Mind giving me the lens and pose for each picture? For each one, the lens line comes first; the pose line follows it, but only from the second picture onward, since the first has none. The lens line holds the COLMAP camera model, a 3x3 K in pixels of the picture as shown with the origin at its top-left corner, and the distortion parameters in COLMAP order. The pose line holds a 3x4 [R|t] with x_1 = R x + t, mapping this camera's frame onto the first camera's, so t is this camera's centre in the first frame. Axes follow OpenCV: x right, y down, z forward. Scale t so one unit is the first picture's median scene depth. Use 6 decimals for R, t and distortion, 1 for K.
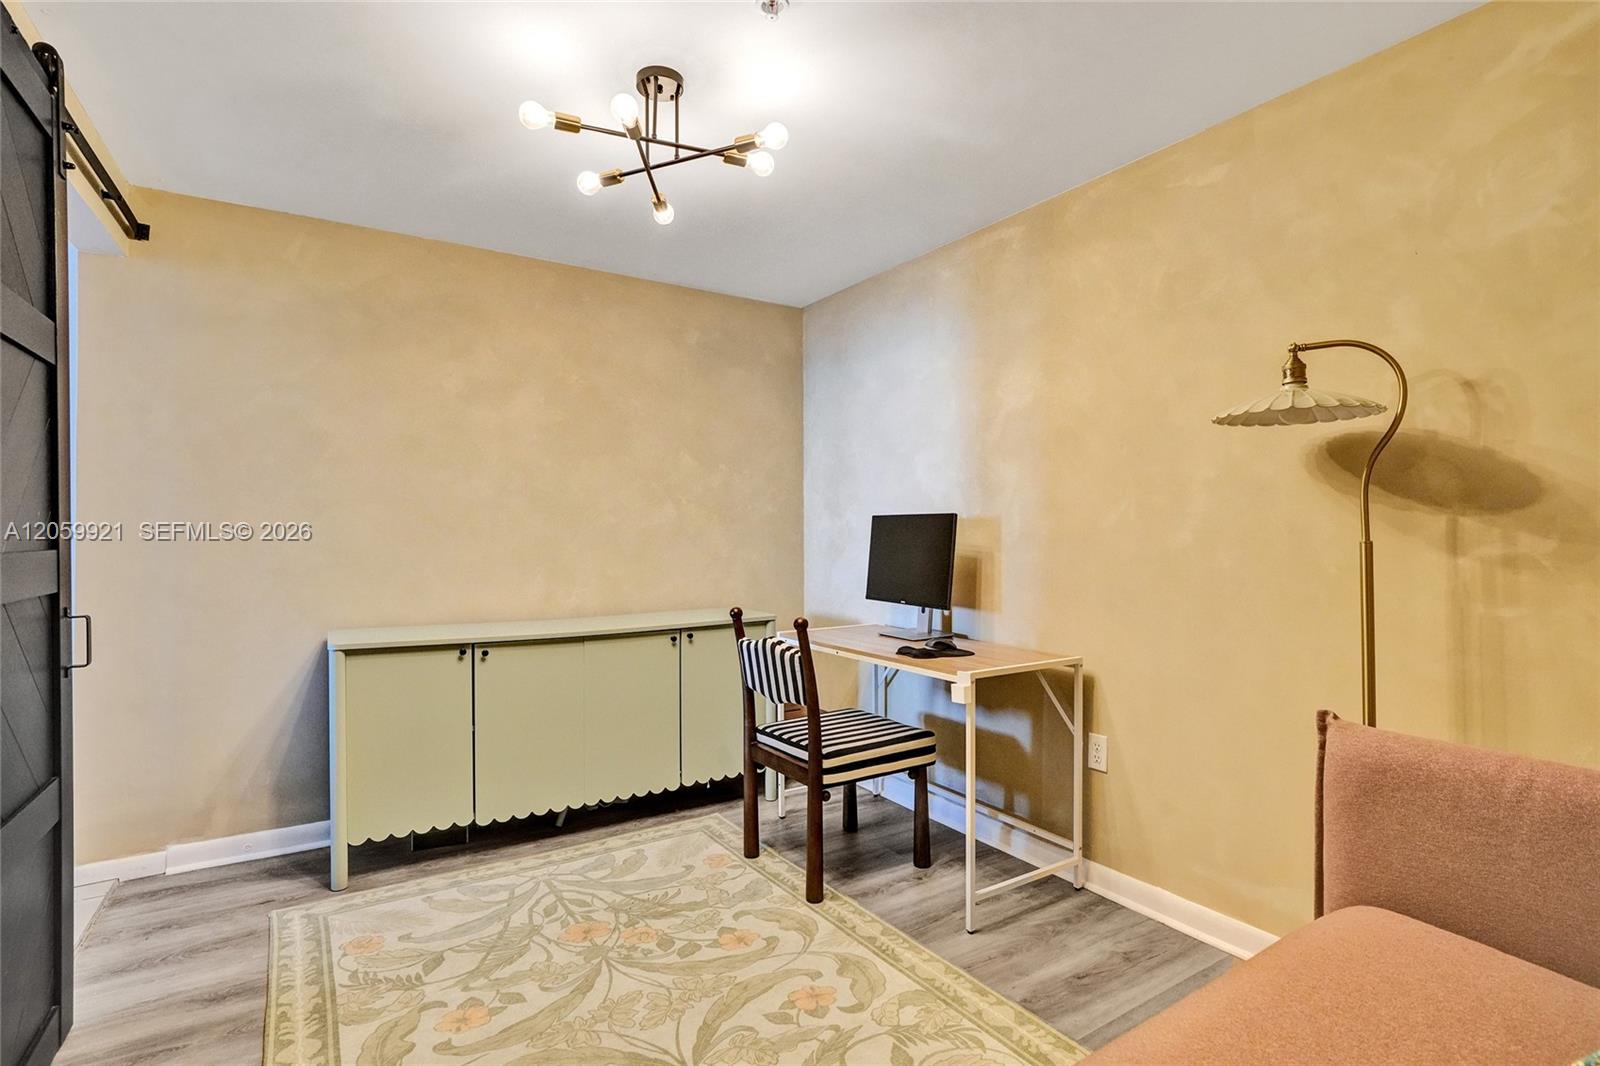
lens RADIAL K [[768.8, 0, 809.3], [0, 768.8, 525.2], [0, 0, 1]] dist [-0.021252, 0.009768]
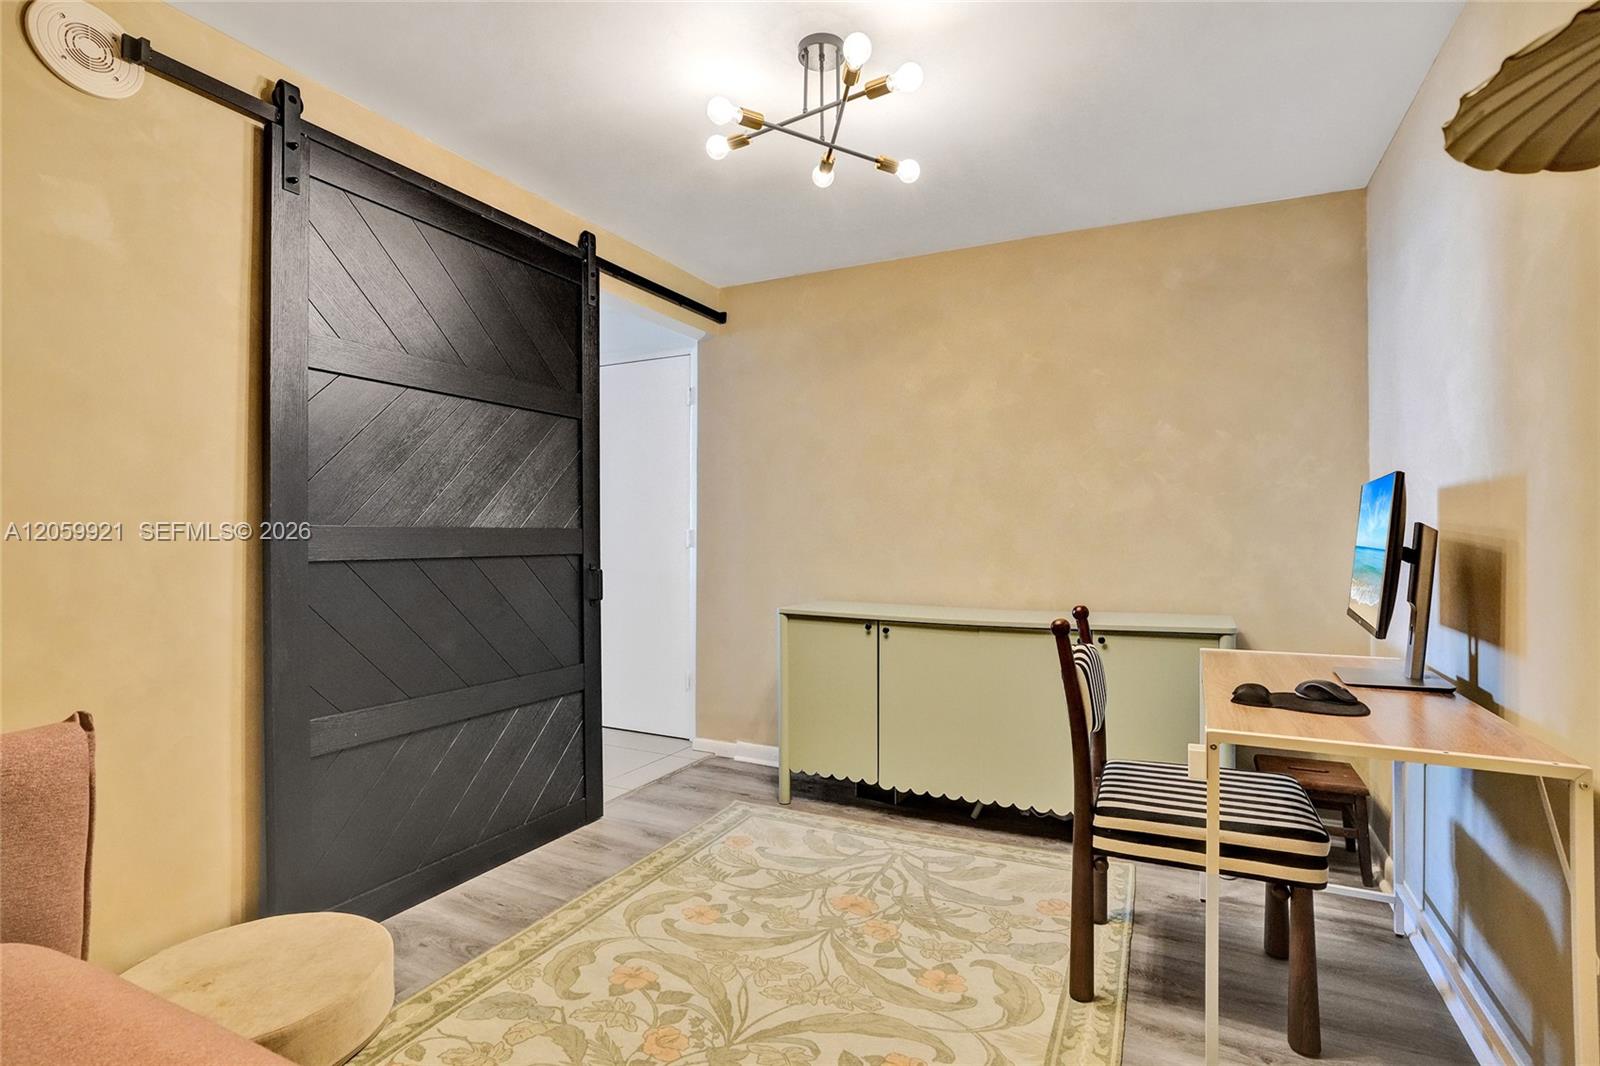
lens RADIAL K [[768.8, 0, 797.5], [0, 768.8, 532.6], [0, 0, 1]] dist [-0.021252, 0.009768]
pose [[0.525983, -0.003146, -0.850489, 0.457686], [0.004639, 0.999989, -0.000830, 0.031053], [0.850483, -0.003509, 0.525992, 0.341259]]
